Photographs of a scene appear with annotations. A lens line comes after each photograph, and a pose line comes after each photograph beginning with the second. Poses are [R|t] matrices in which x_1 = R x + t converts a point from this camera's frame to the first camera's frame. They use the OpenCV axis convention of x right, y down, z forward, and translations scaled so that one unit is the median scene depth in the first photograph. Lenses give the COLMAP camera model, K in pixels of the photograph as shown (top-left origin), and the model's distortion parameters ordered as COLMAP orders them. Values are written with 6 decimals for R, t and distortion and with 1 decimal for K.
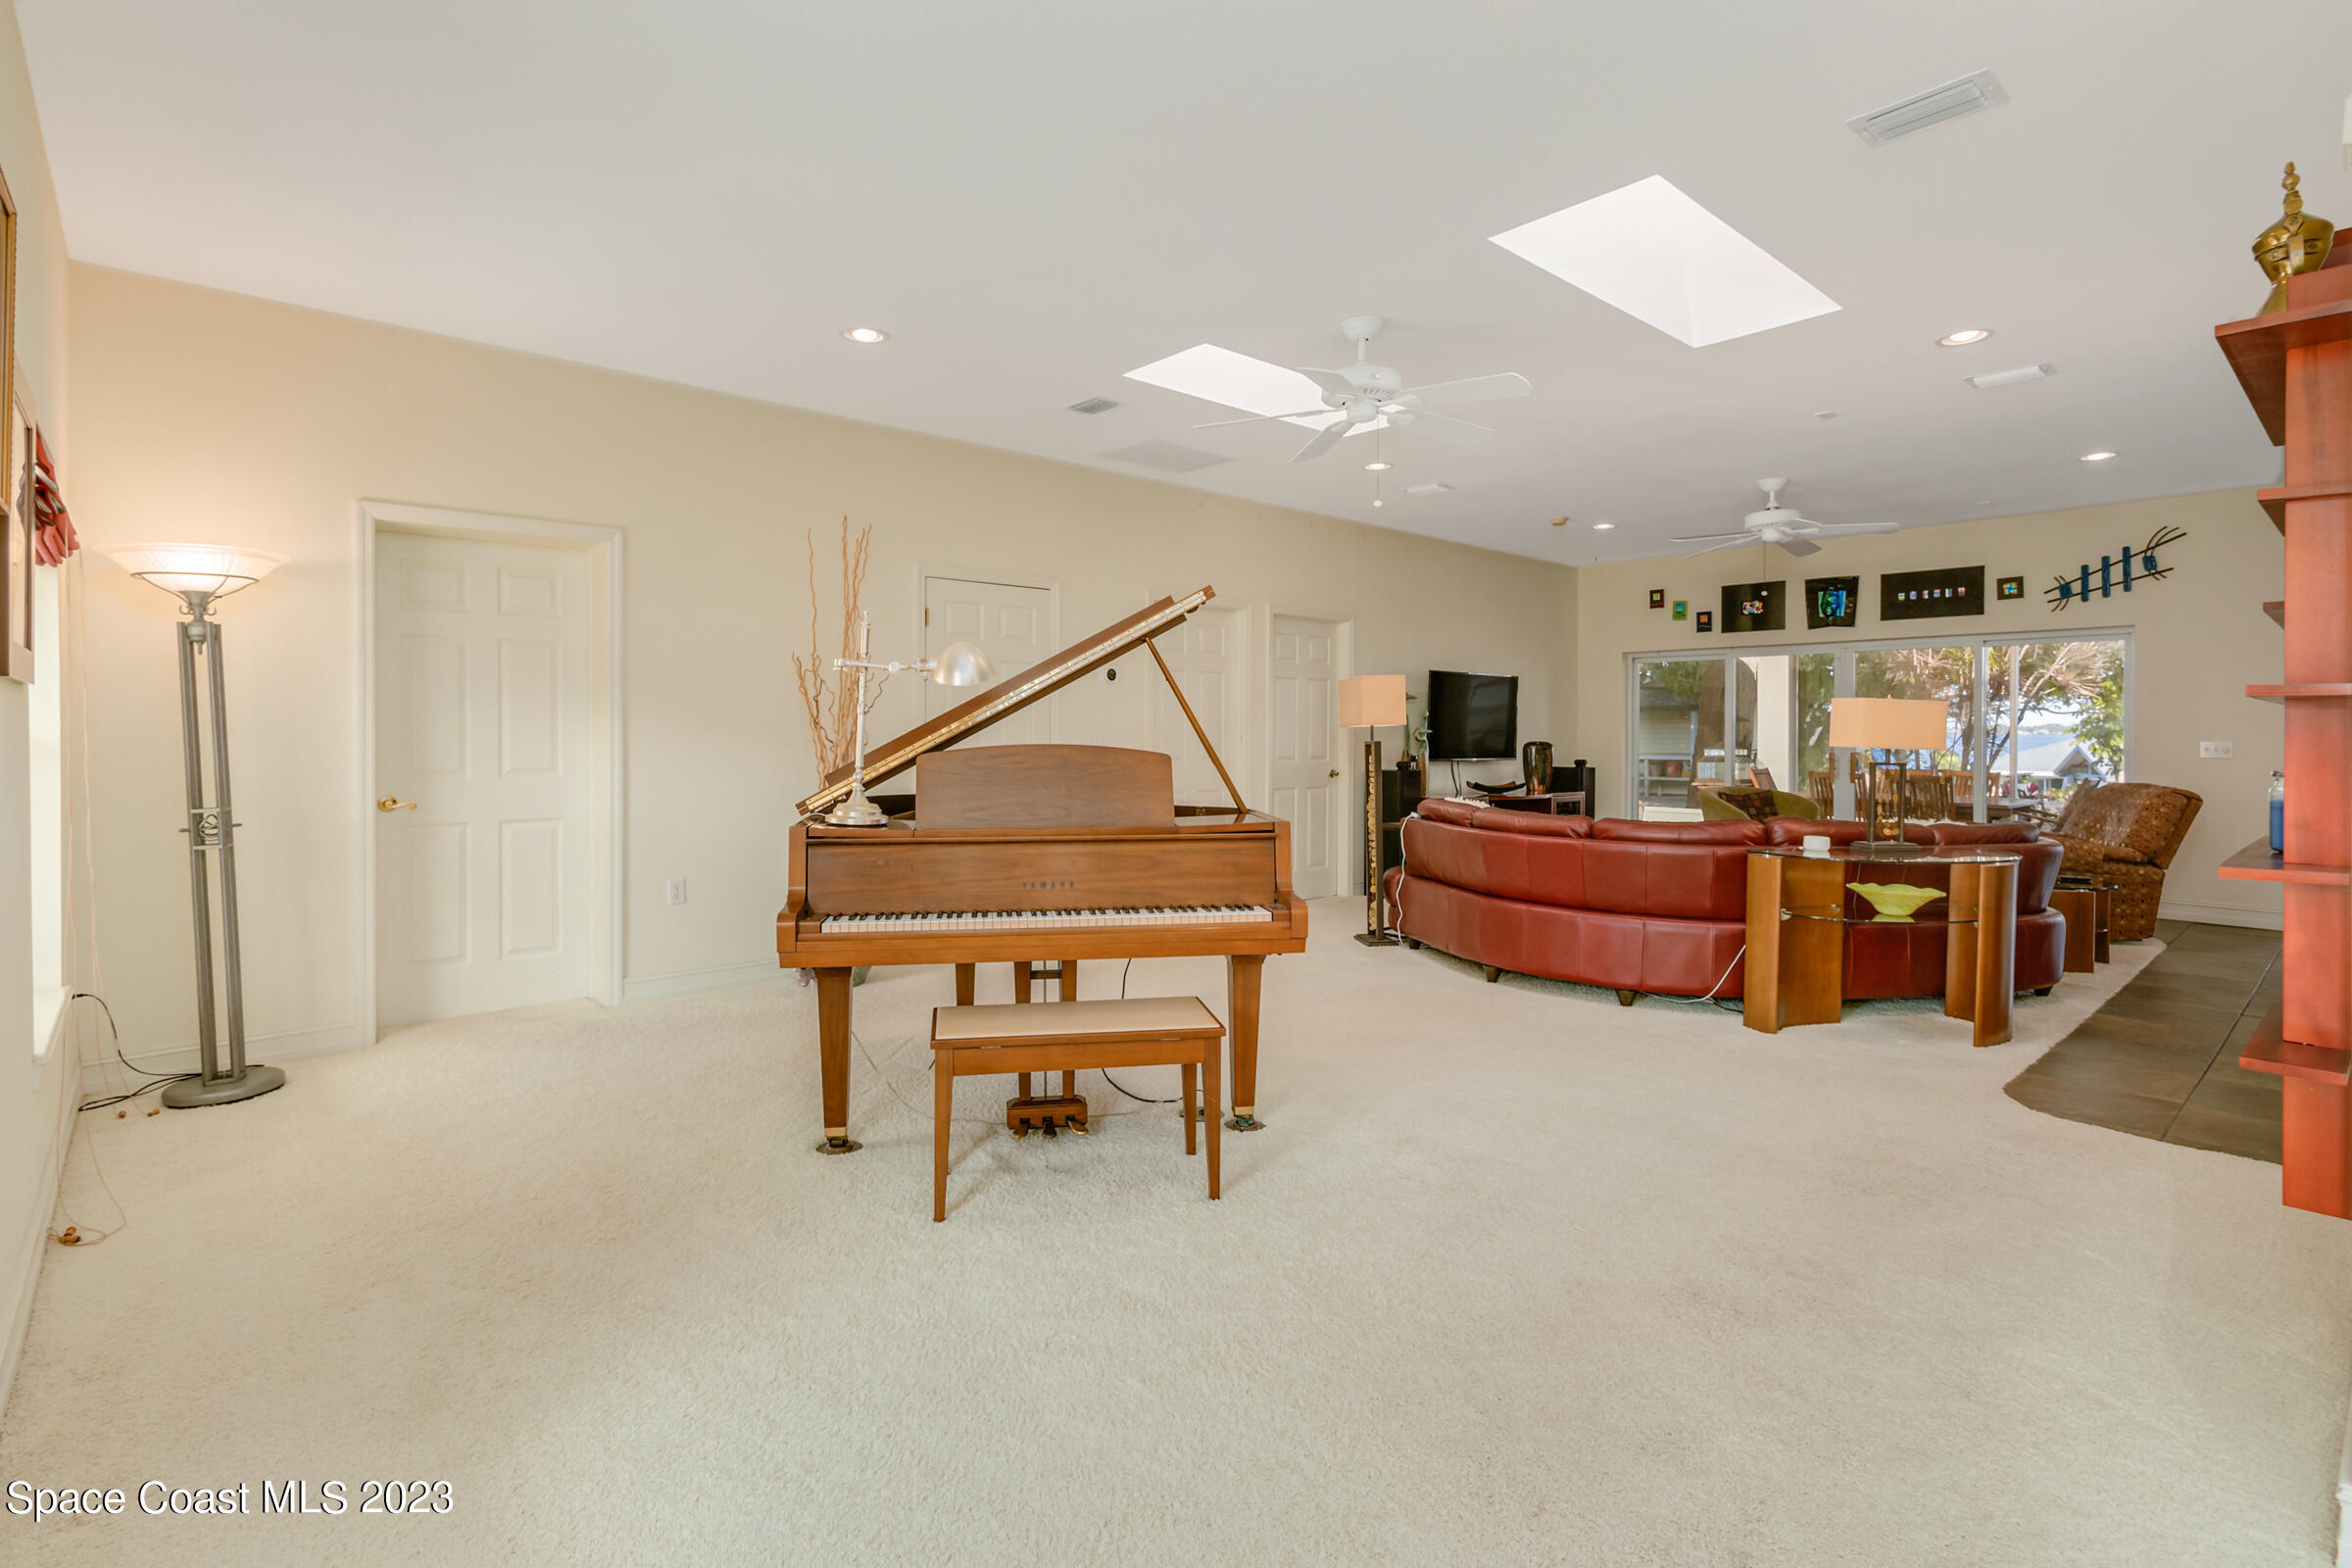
lens RADIAL K [[1106.7, 0, 1154.8], [0, 1106.7, 746.2], [0, 0, 1]] dist [-0.000359, -0.000496]
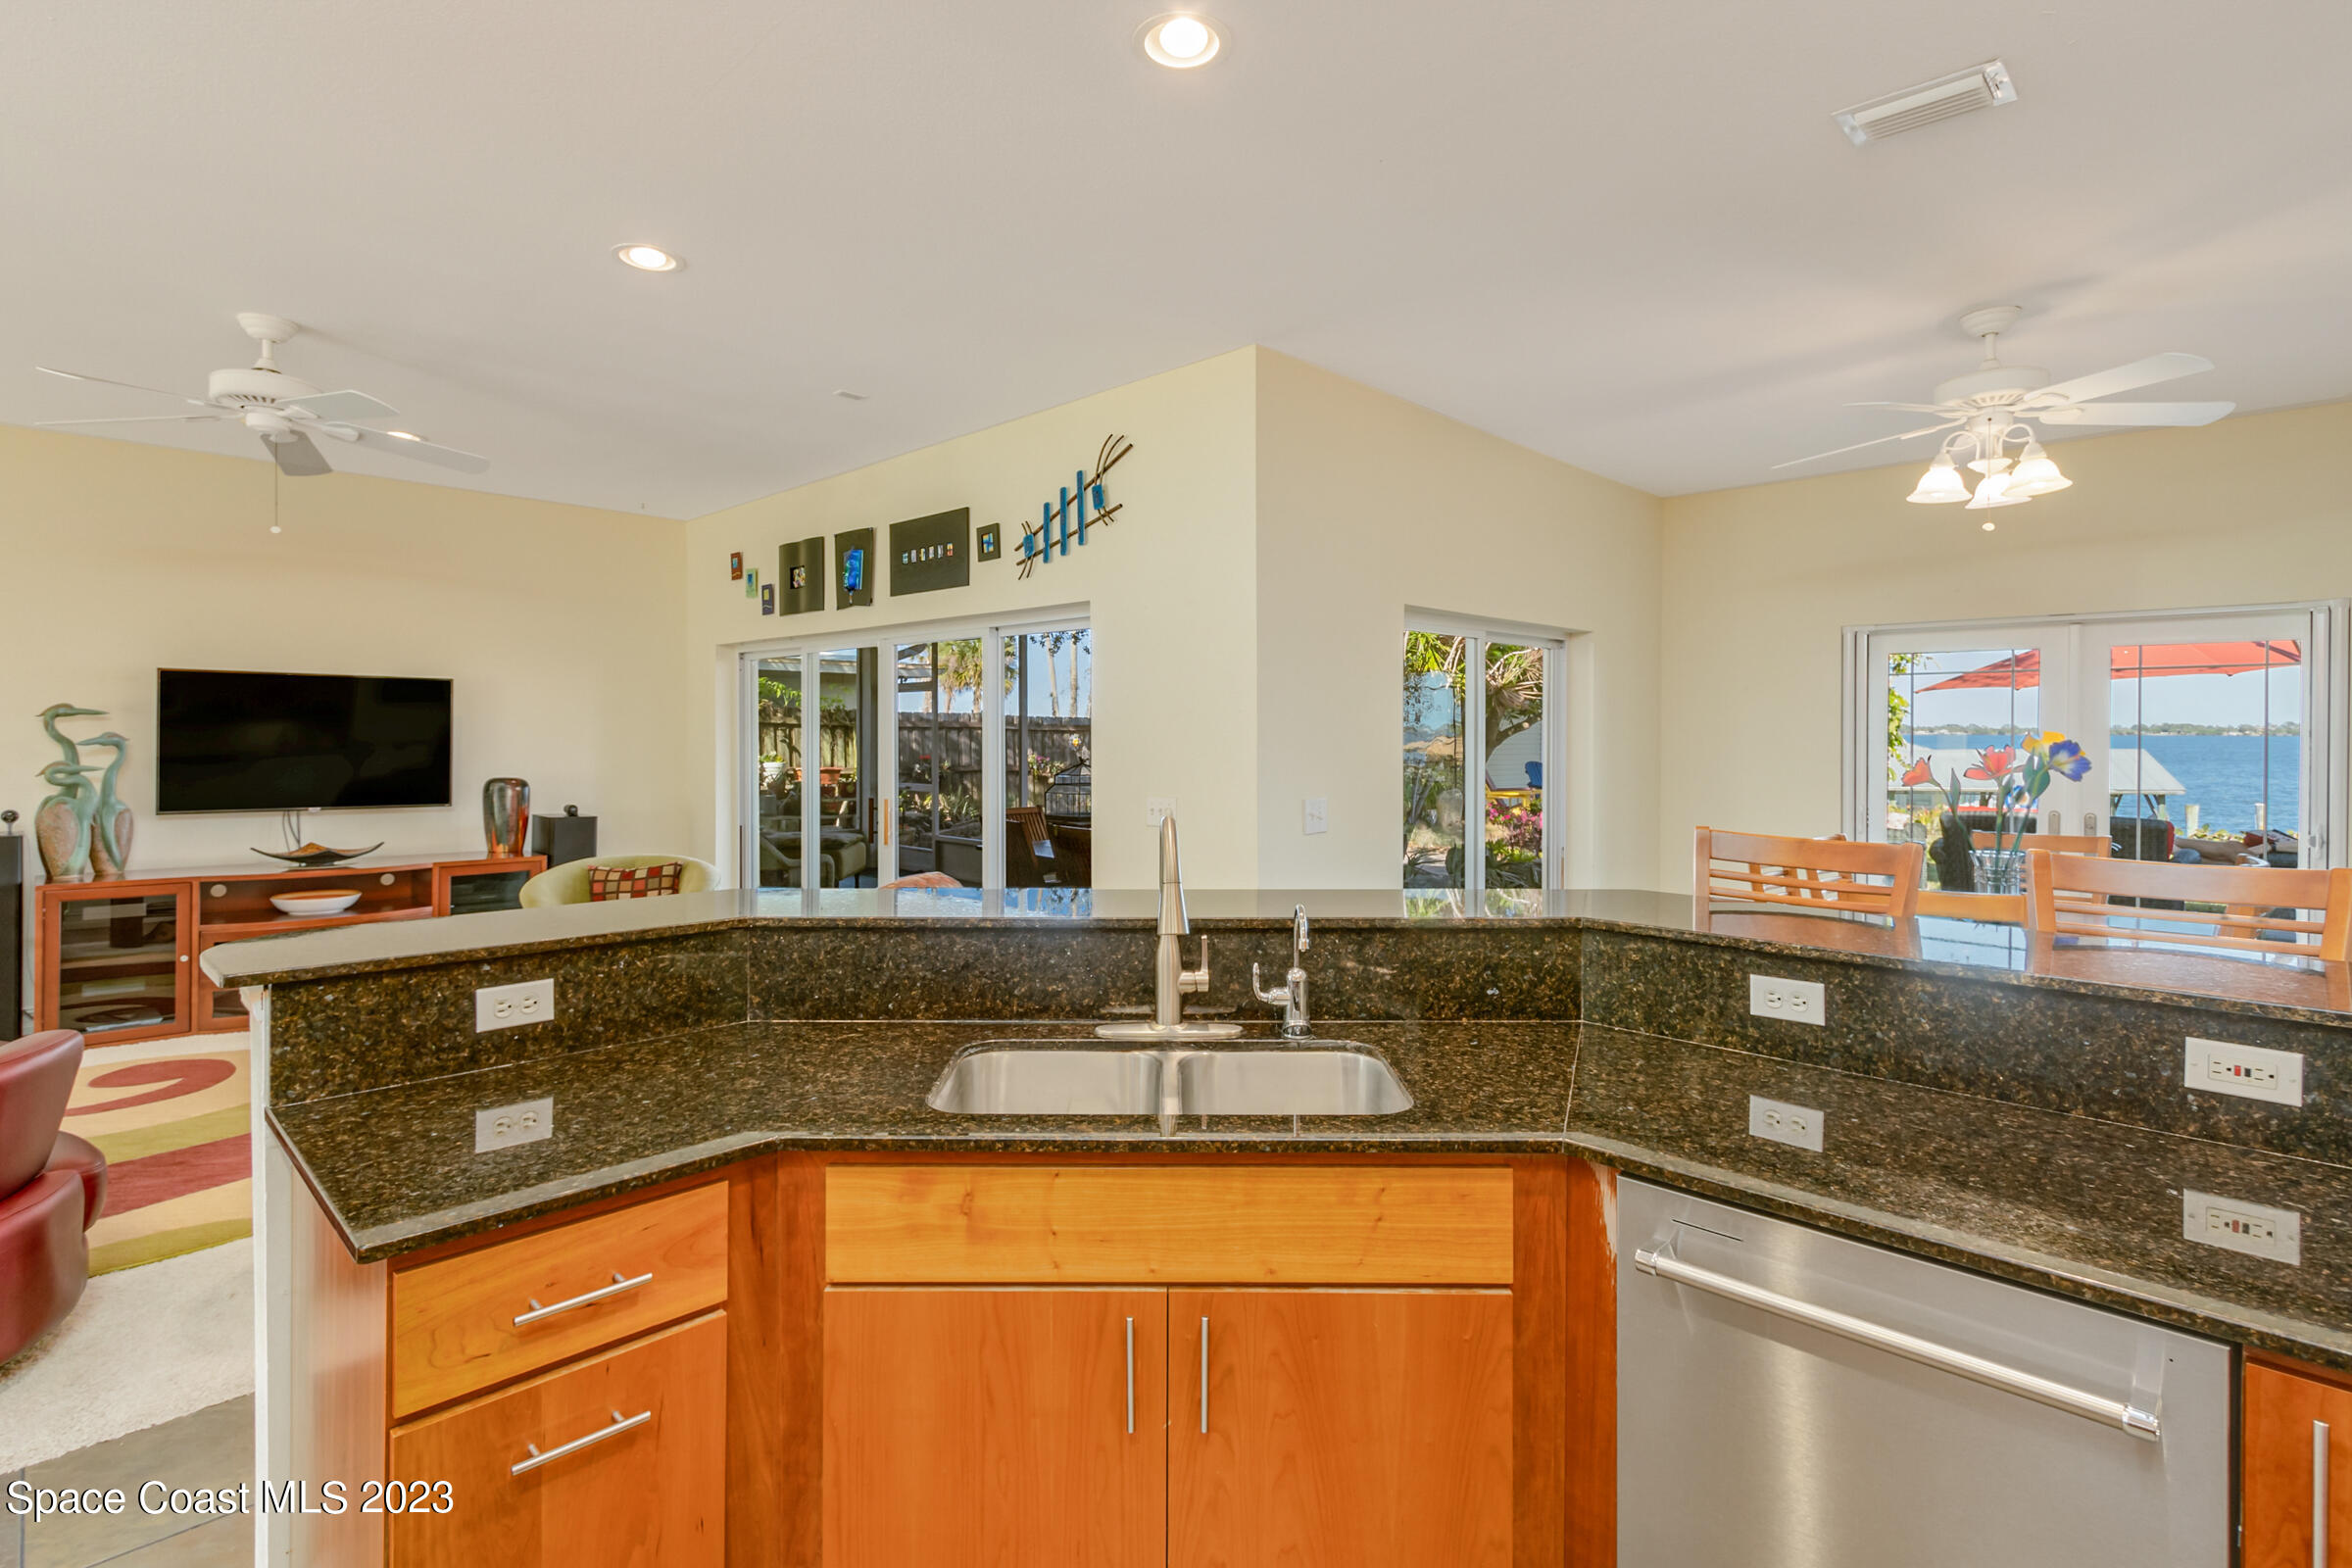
lens RADIAL K [[1106.7, 0, 1192.4], [0, 1106.7, 738.3], [0, 0, 1]] dist [-0.000359, -0.000496]
pose [[0.995909, 0.003138, 0.090310, 0.769641], [-0.002521, 0.999973, -0.006947, -0.026496], [-0.090330, 0.006691, 0.995889, 0.340670]]
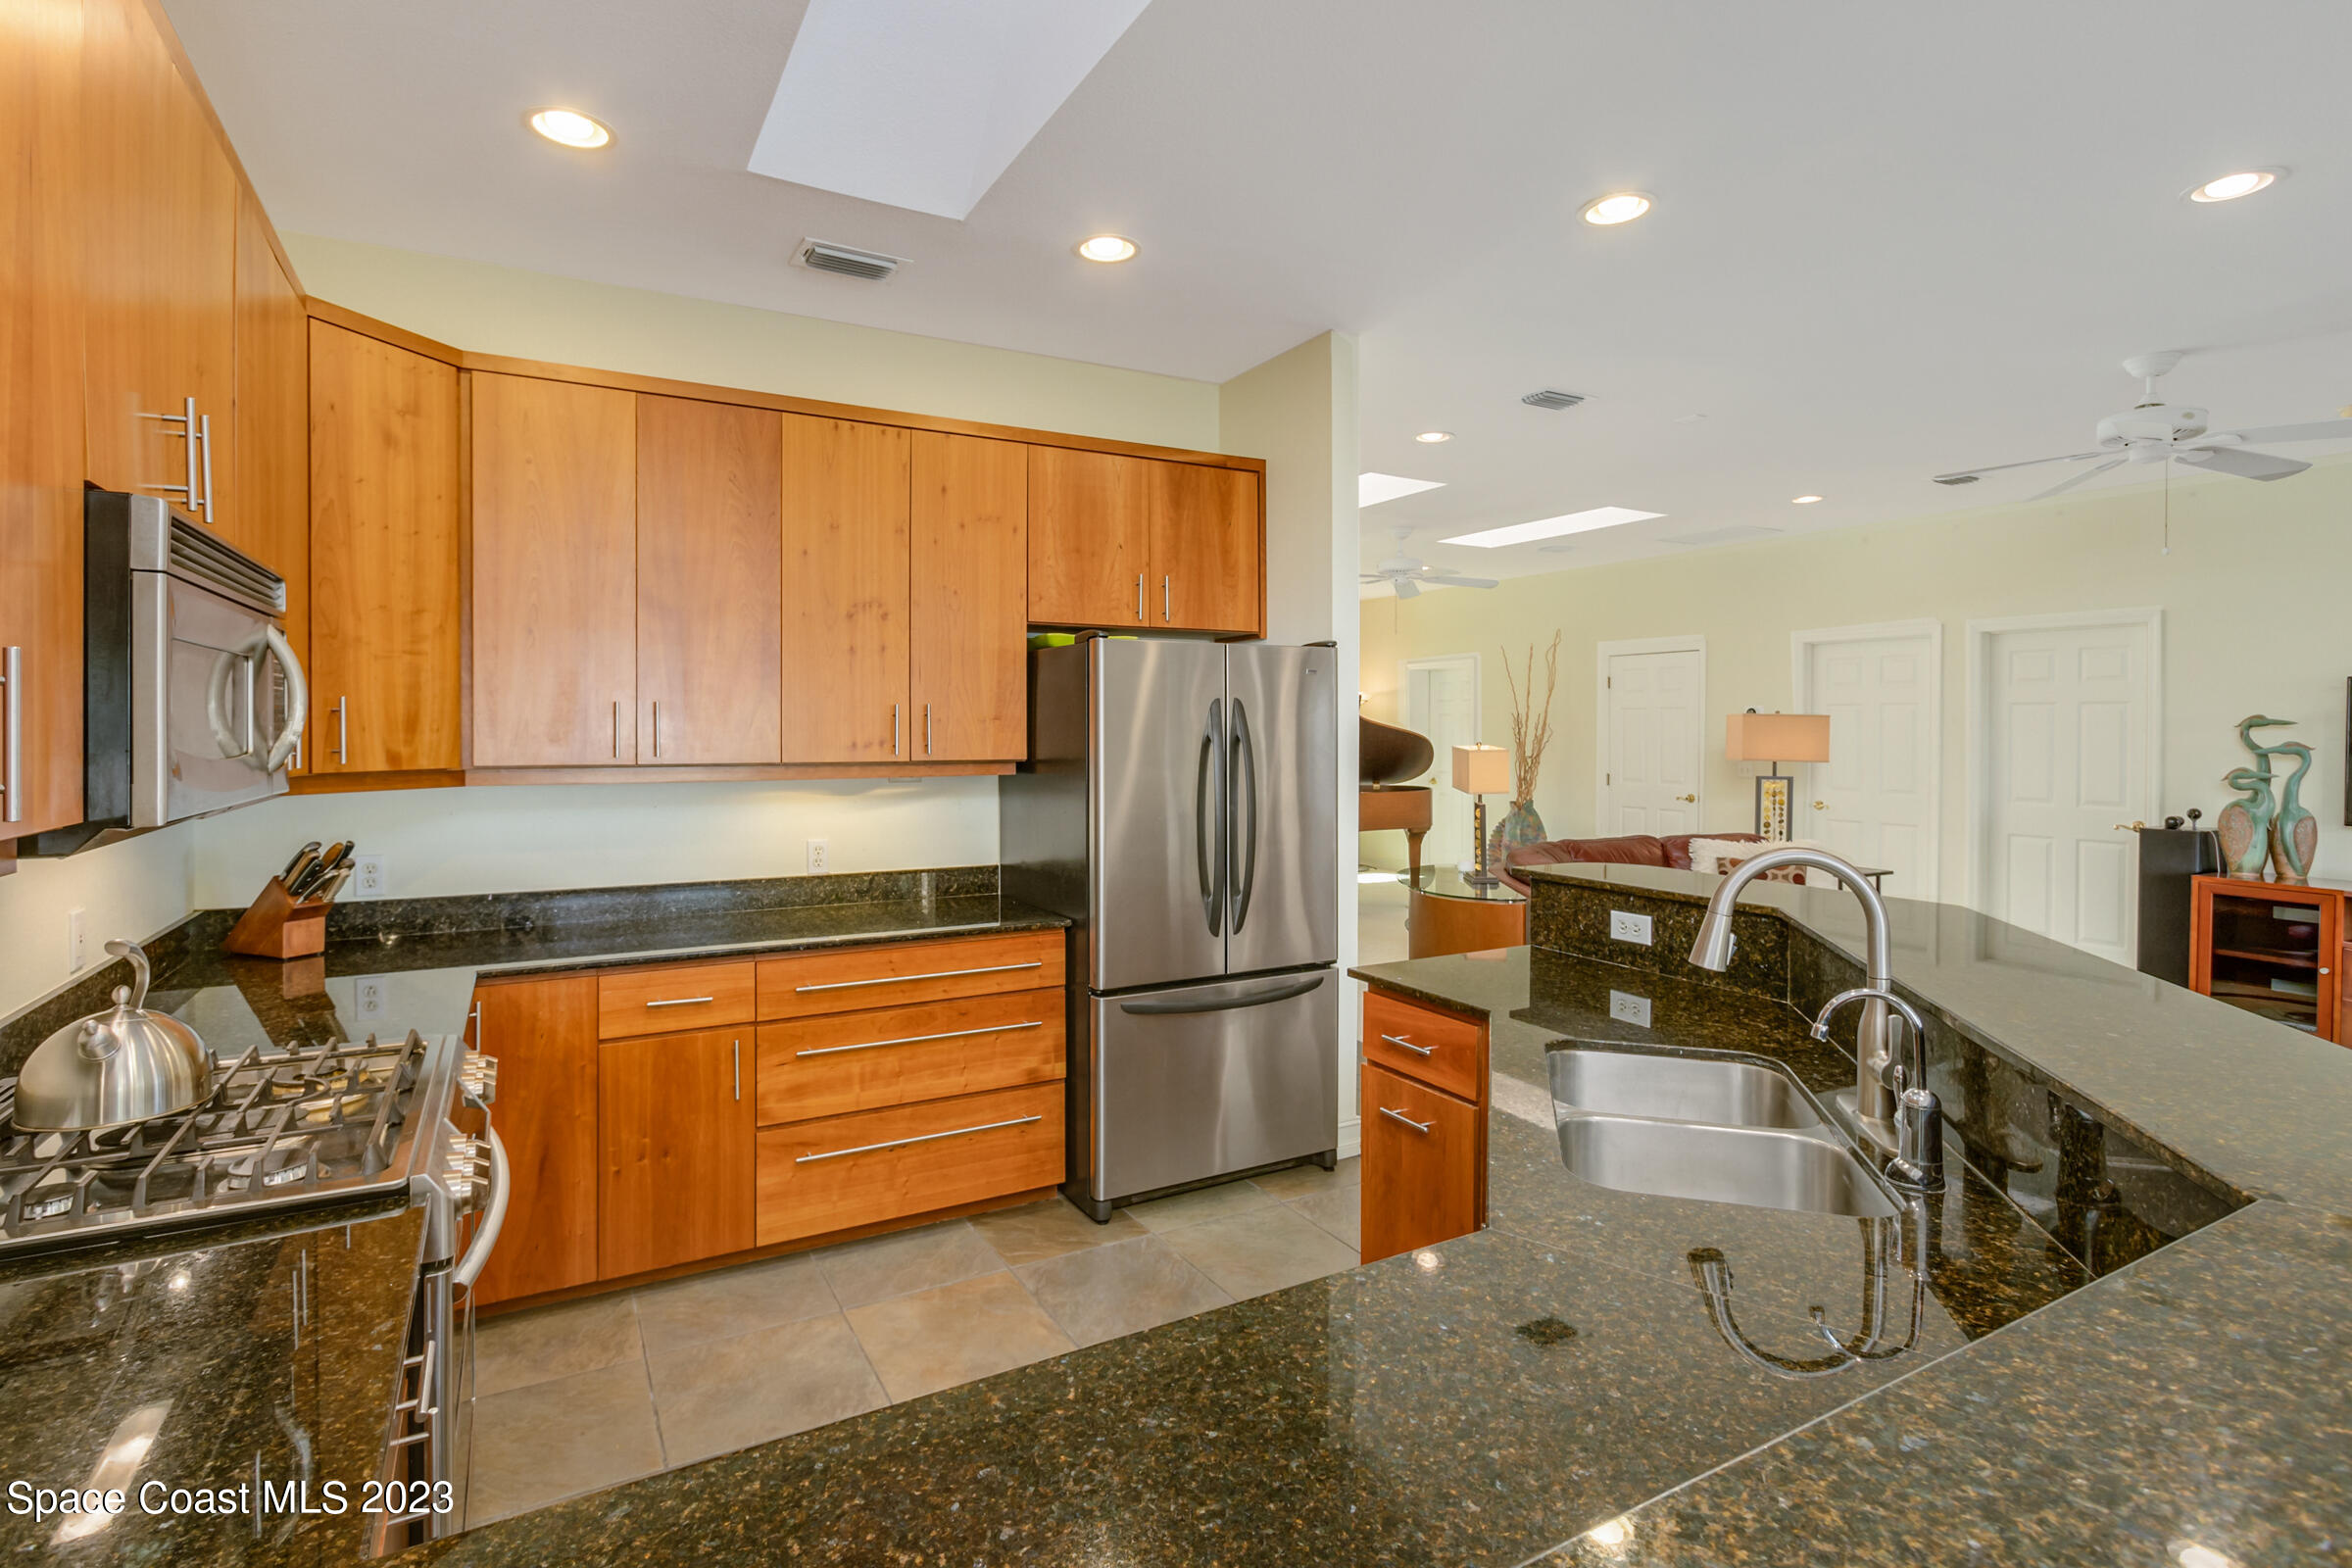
lens RADIAL K [[1130.4, 0, 1167.0], [0, 1130.4, 749.0], [0, 0, 1]] dist [0.011008, 0.000290]
pose [[-0.198915, 0.016161, -0.979884, 0.999068], [-0.014375, 0.999708, 0.019406, -0.031754], [0.979911, 0.017946, -0.198624, 0.494675]]
